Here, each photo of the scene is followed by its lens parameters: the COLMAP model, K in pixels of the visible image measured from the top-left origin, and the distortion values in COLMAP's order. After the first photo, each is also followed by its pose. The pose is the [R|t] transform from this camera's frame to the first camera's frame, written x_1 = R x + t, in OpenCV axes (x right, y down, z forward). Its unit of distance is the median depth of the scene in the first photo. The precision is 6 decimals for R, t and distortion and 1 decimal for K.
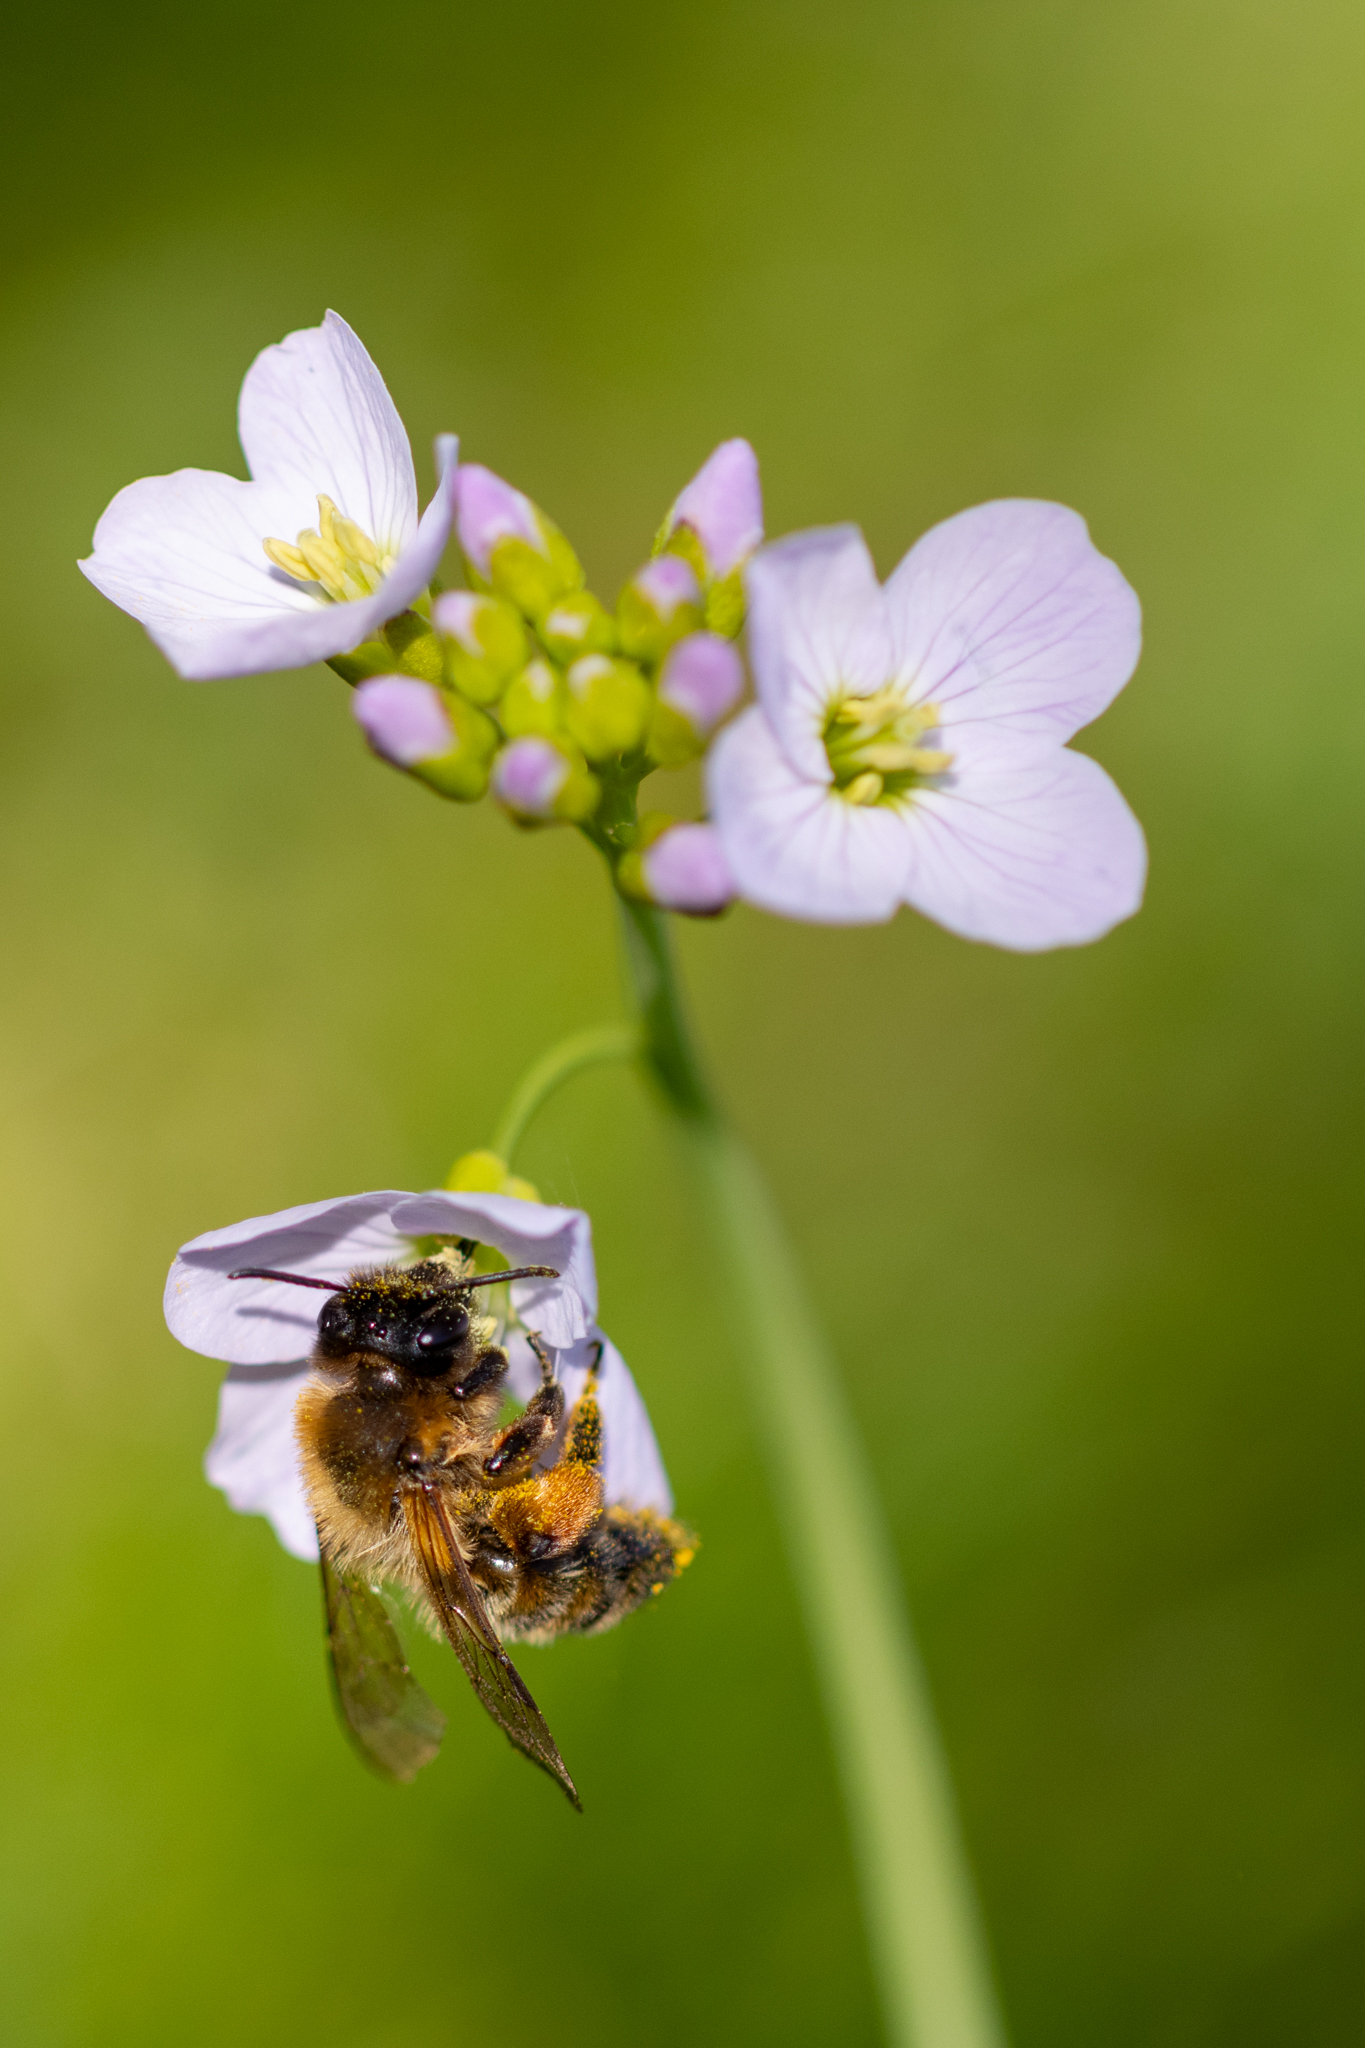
lens RADIAL K [[9269.7, 0, 684.0], [0, 9269.7, 1022.8], [0, 0, 1]] dist [-0.621804, 0.000000]
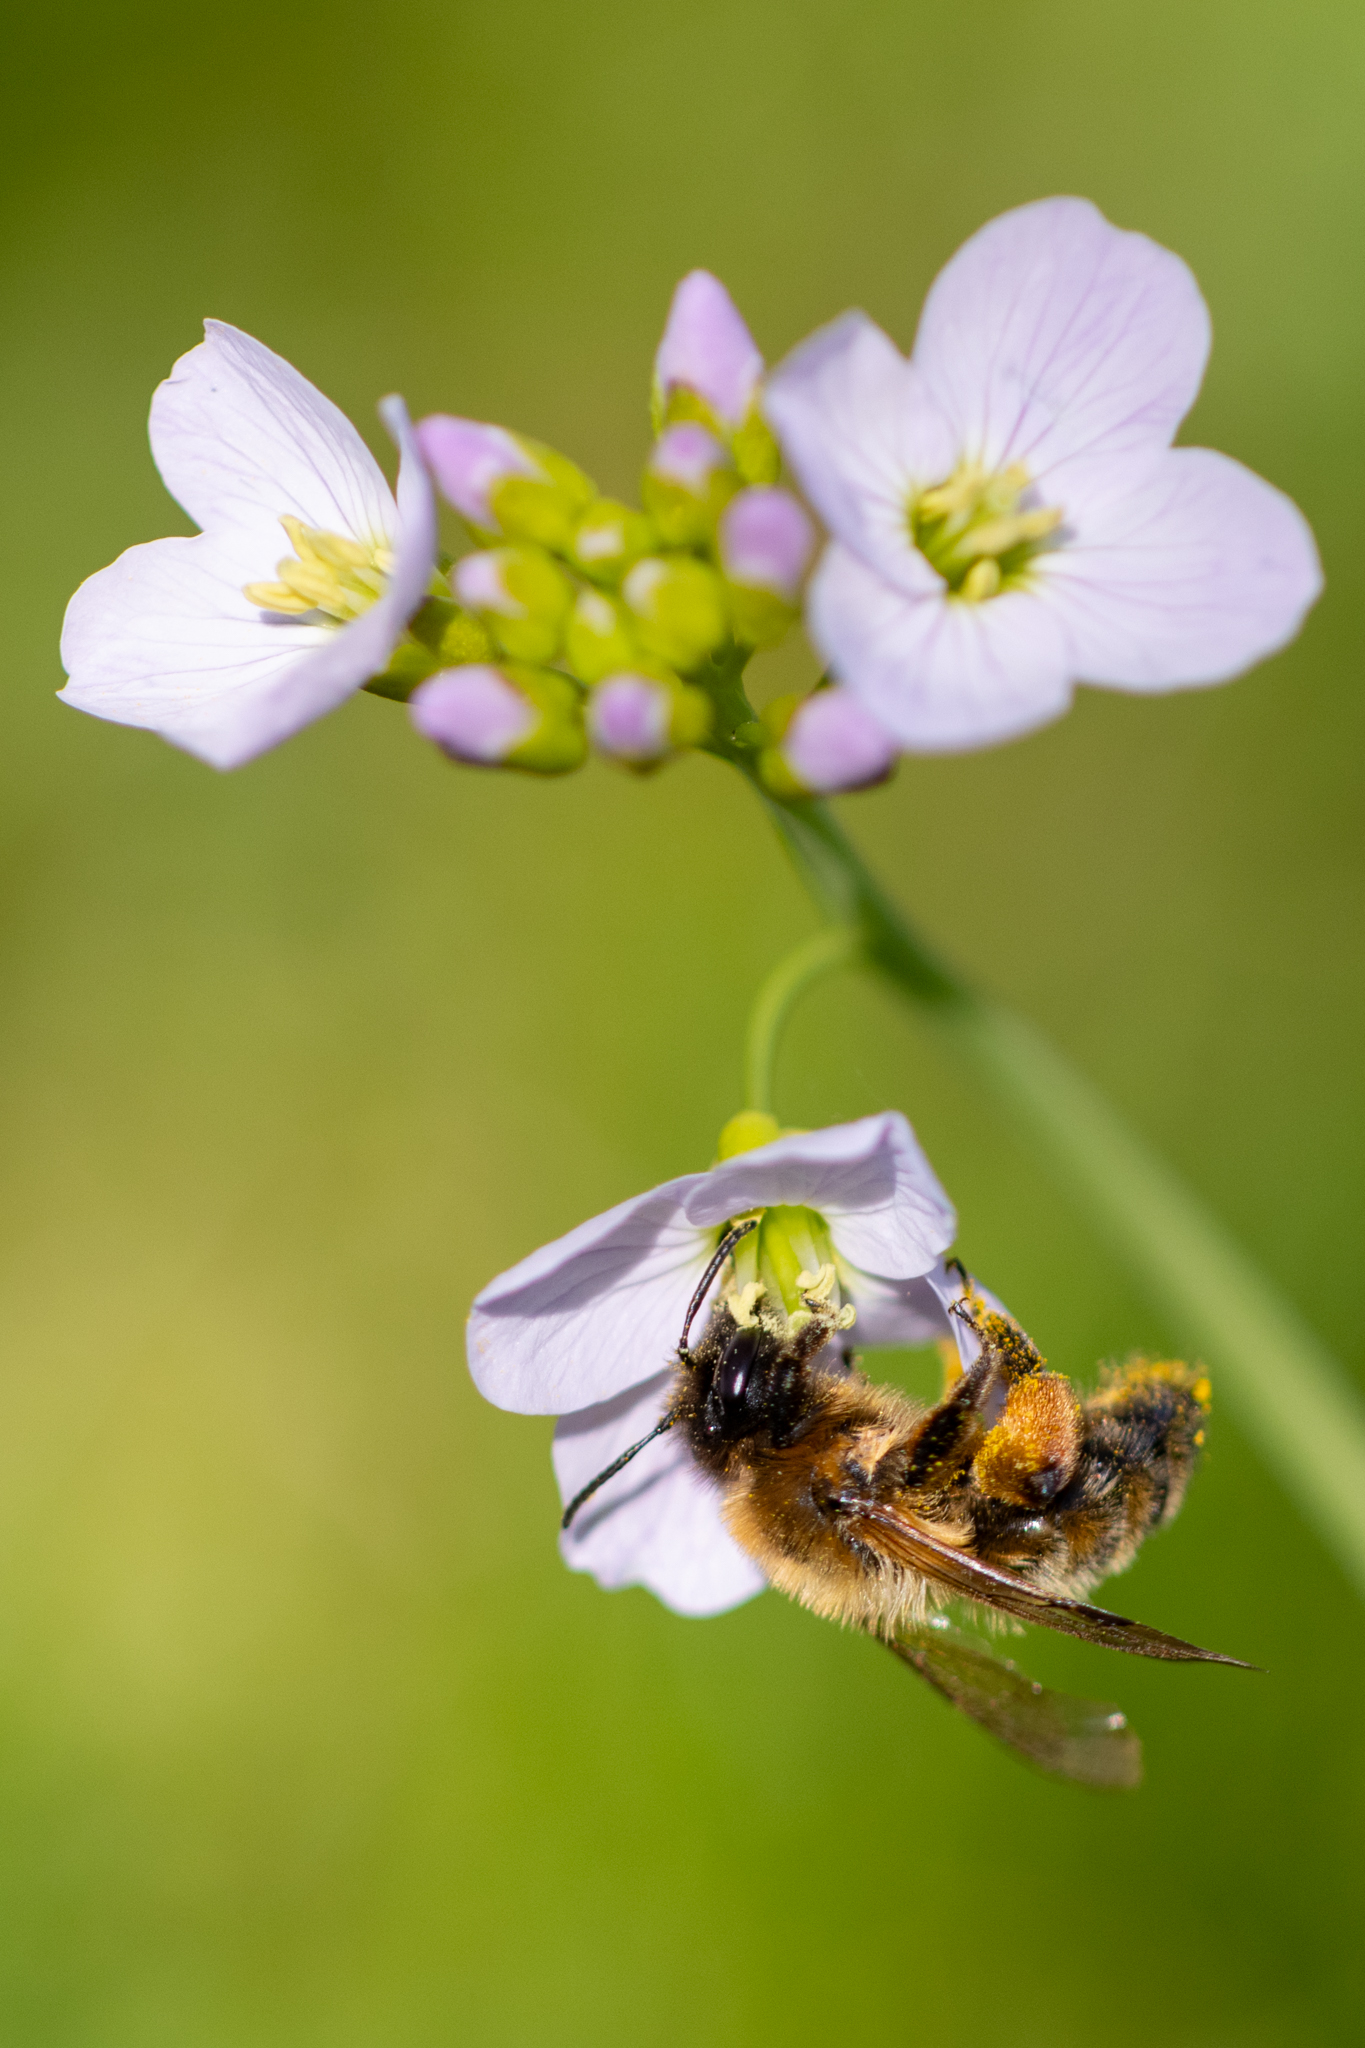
lens RADIAL K [[9269.7, 0, 682.4], [0, 9269.7, 1026.2], [0, 0, 1]] dist [-0.621804, 0.000000]
pose [[0.919089, -0.392259, -0.037524, 0.009682], [0.392409, 0.919784, -0.003581, 0.005633], [0.035918, -0.011434, 0.999289, 0.119998]]
